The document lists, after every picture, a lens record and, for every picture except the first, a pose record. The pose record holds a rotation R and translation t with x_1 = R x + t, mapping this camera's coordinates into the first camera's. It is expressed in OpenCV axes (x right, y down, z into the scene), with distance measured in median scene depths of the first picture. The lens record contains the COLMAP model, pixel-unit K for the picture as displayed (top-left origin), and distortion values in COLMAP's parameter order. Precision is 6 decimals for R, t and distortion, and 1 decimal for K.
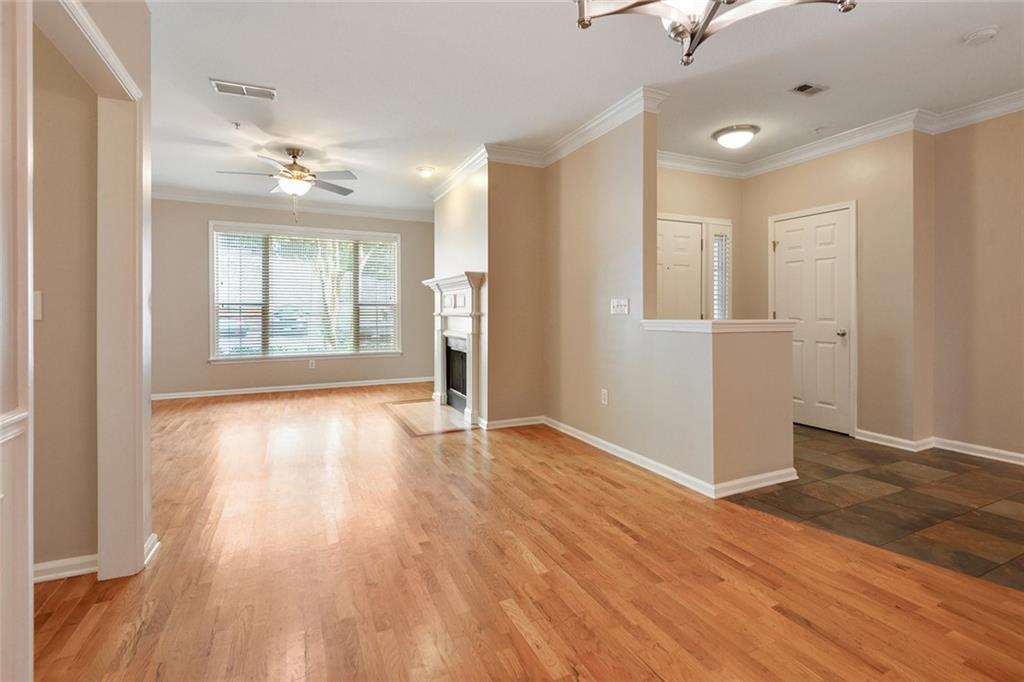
lens RADIAL K [[466.3, 0, 515.8], [0, 466.3, 311.8], [0, 0, 1]] dist [0.027965, -0.019762]
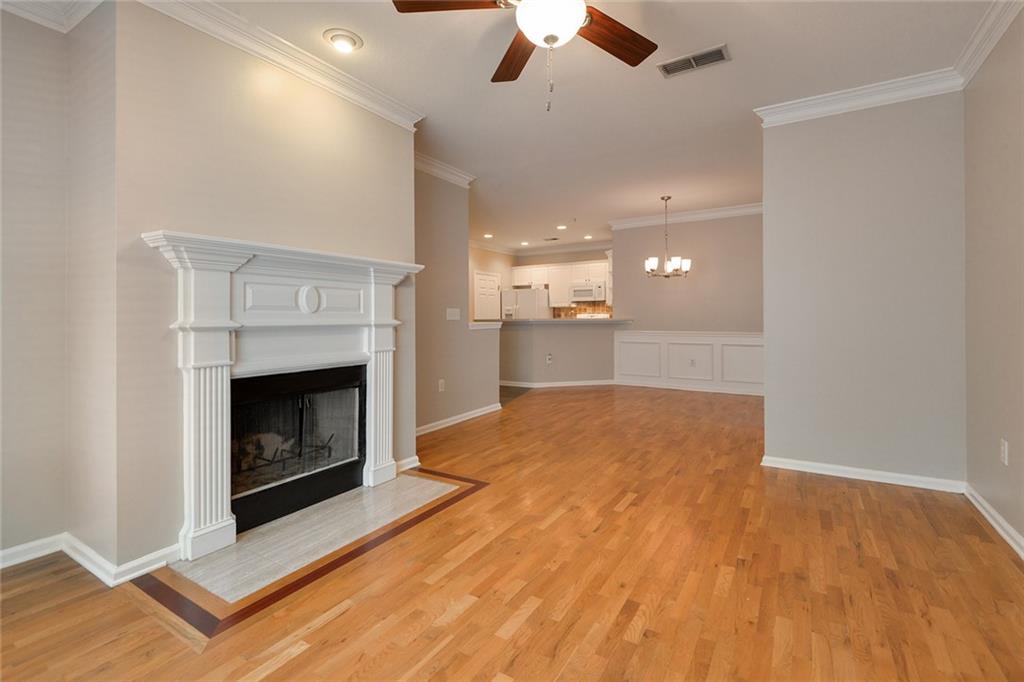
lens RADIAL K [[464.3, 0, 509.7], [0, 464.3, 311.8], [0, 0, 1]] dist [0.028169, -0.020273]
pose [[-0.539642, 0.014455, 0.841770, -1.424179], [0.006836, 0.999895, -0.012788, -0.001053], [-0.841867, -0.001147, -0.539684, 2.236265]]
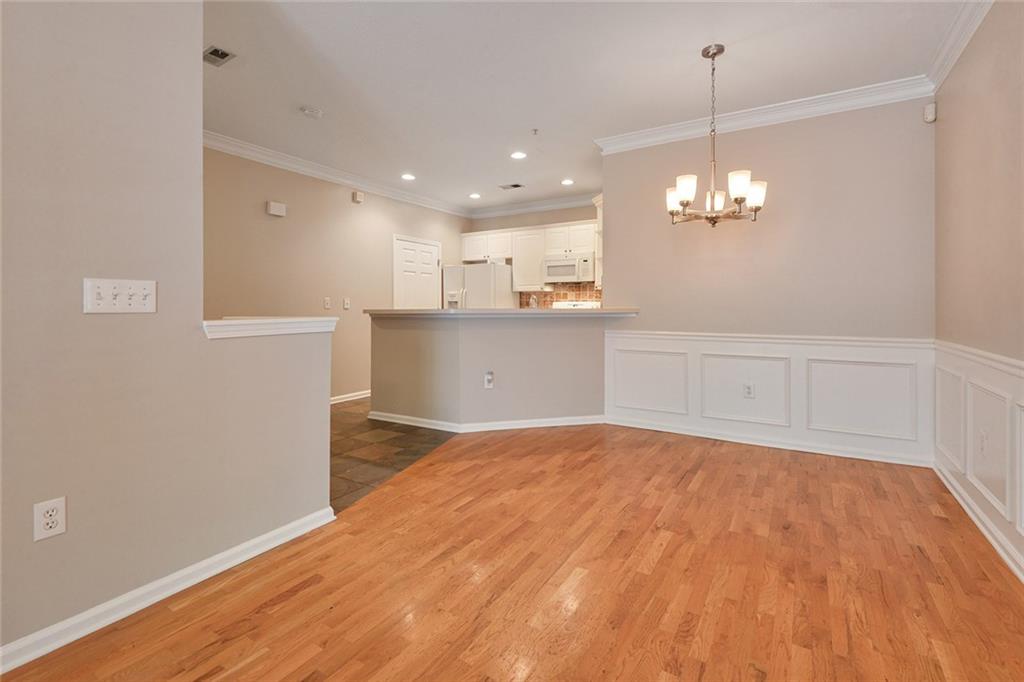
lens RADIAL K [[467.0, 0, 510.9], [0, 467.0, 307.2], [0, 0, 1]] dist [0.027247, -0.020799]
pose [[-0.544716, 0.001581, 0.838619, -0.540321], [0.003449, 0.999994, 0.000356, 0.000806], [-0.838614, 0.003086, -0.544718, 1.301173]]
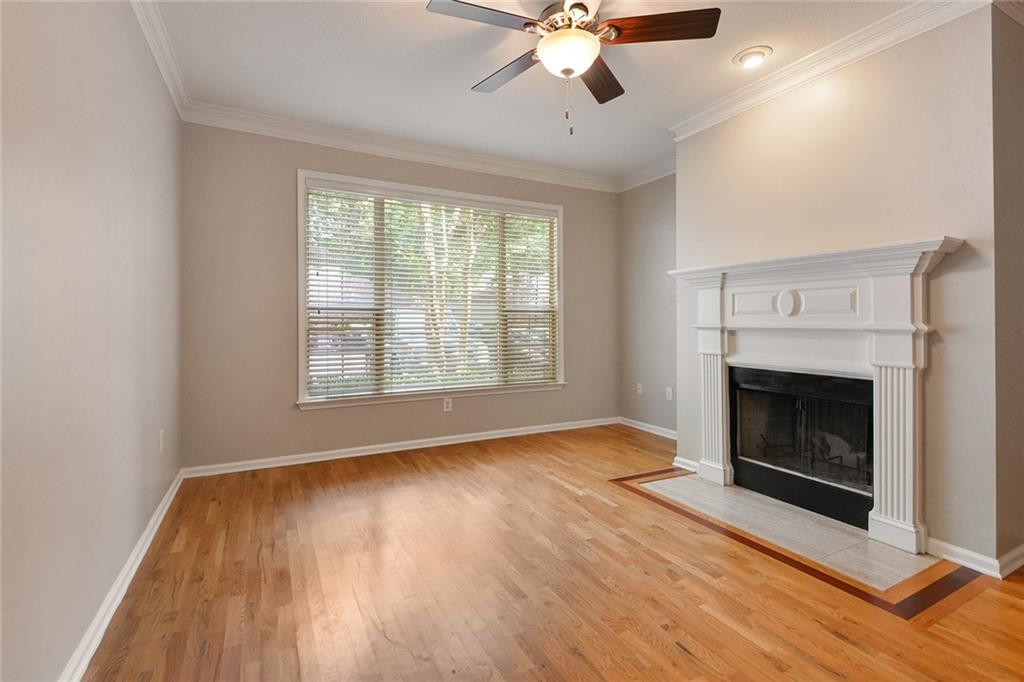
lens RADIAL K [[466.3, 0, 515.8], [0, 466.3, 311.8], [0, 0, 1]] dist [0.027965, -0.019762]
pose [[0.999188, 0.002061, 0.040243, -0.960732], [-0.001125, 0.999729, -0.023263, 0.001816], [-0.040280, 0.023199, 0.998919, 0.950514]]
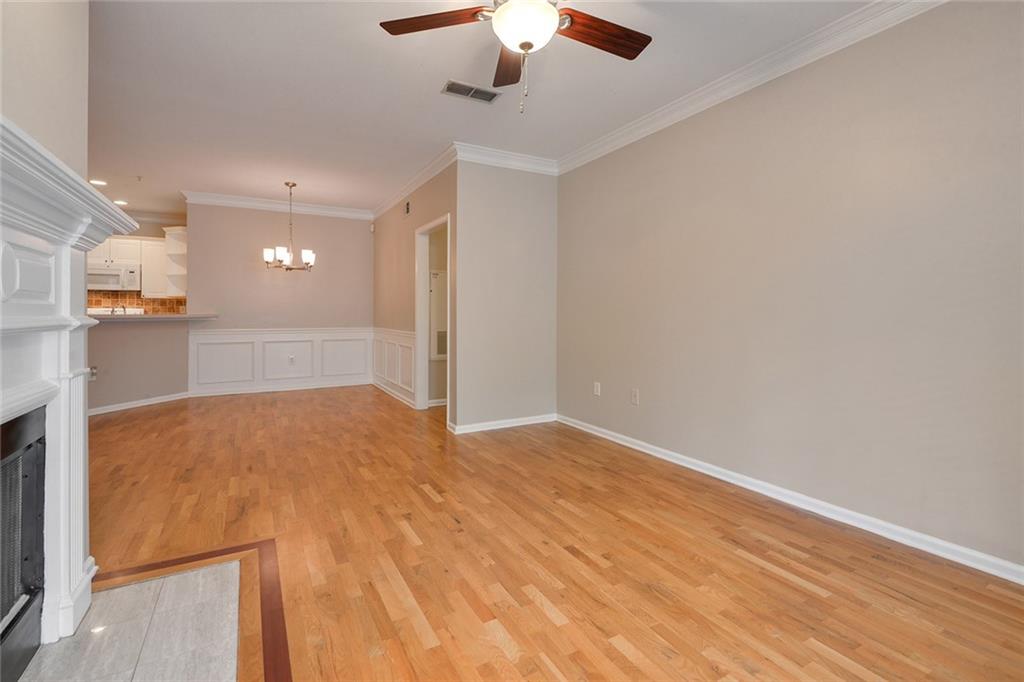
lens RADIAL K [[467.0, 0, 510.9], [0, 467.0, 307.2], [0, 0, 1]] dist [0.027247, -0.020799]
pose [[-0.998078, 0.001455, -0.061958, -0.763253], [0.002006, 0.999959, -0.008827, -0.003775], [0.061943, -0.008934, -0.998040, 2.556717]]
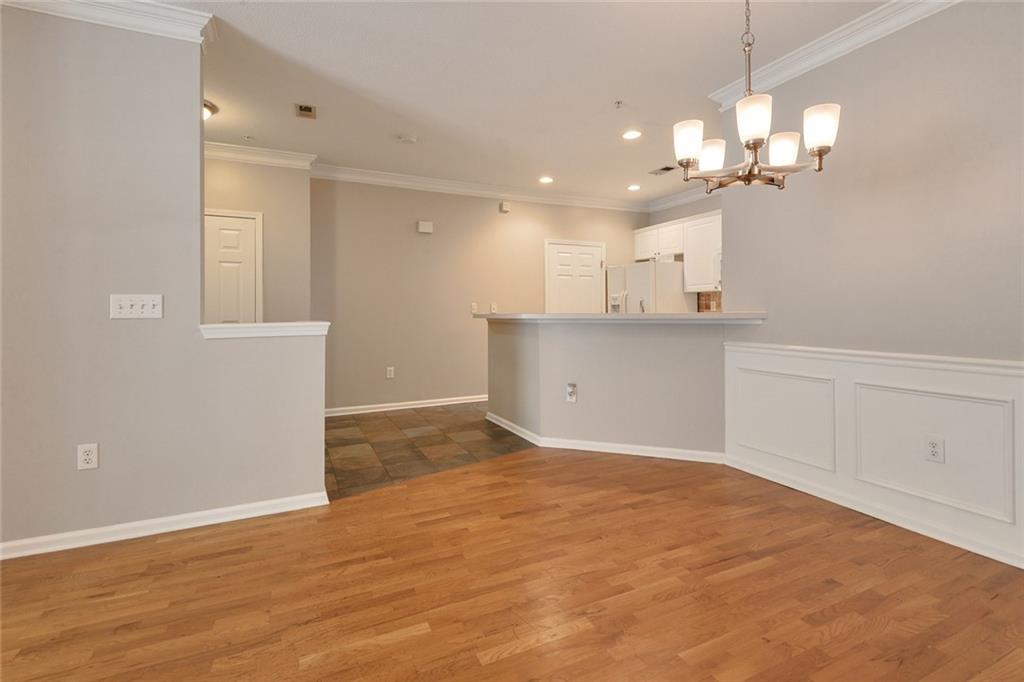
lens RADIAL K [[467.0, 0, 510.9], [0, 467.0, 307.2], [0, 0, 1]] dist [0.027247, -0.020799]
pose [[0.007999, 0.009794, 0.999920, -0.606987], [0.007344, 0.999924, -0.009853, -0.000278], [-0.999941, 0.007422, 0.007927, 0.657971]]
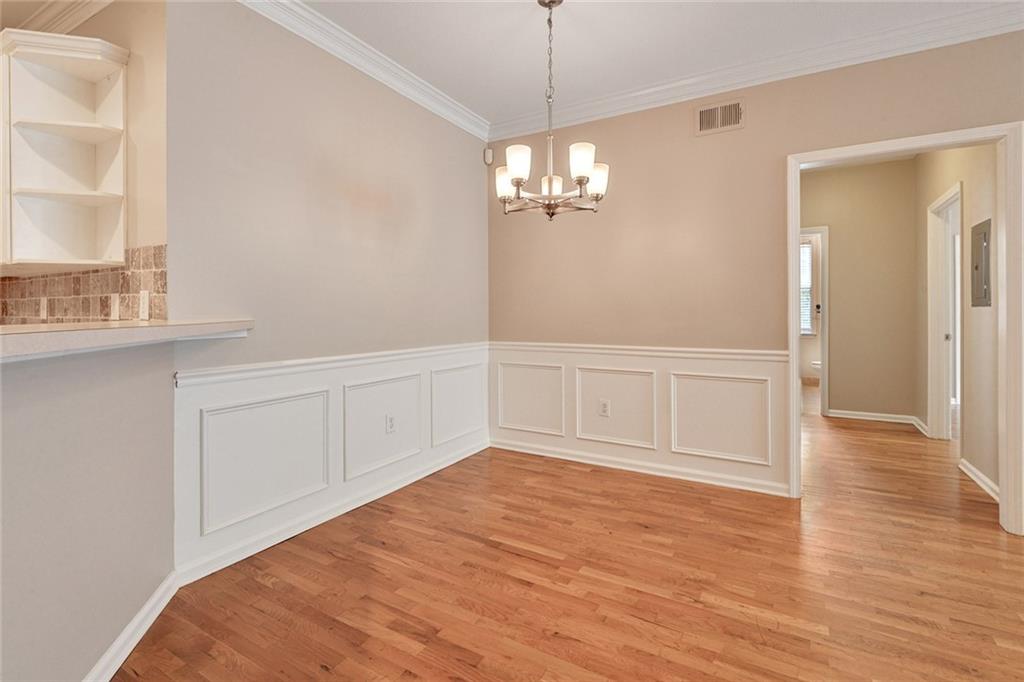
lens RADIAL K [[475.1, 0, 512.4], [0, 475.1, 314.5], [0, 0, 1]] dist [0.025305, -0.021312]
pose [[-0.826305, 0.008254, -0.563162, 0.705689], [0.005394, 0.999963, 0.006741, -0.006711], [0.563197, 0.002533, -0.826319, 1.000555]]
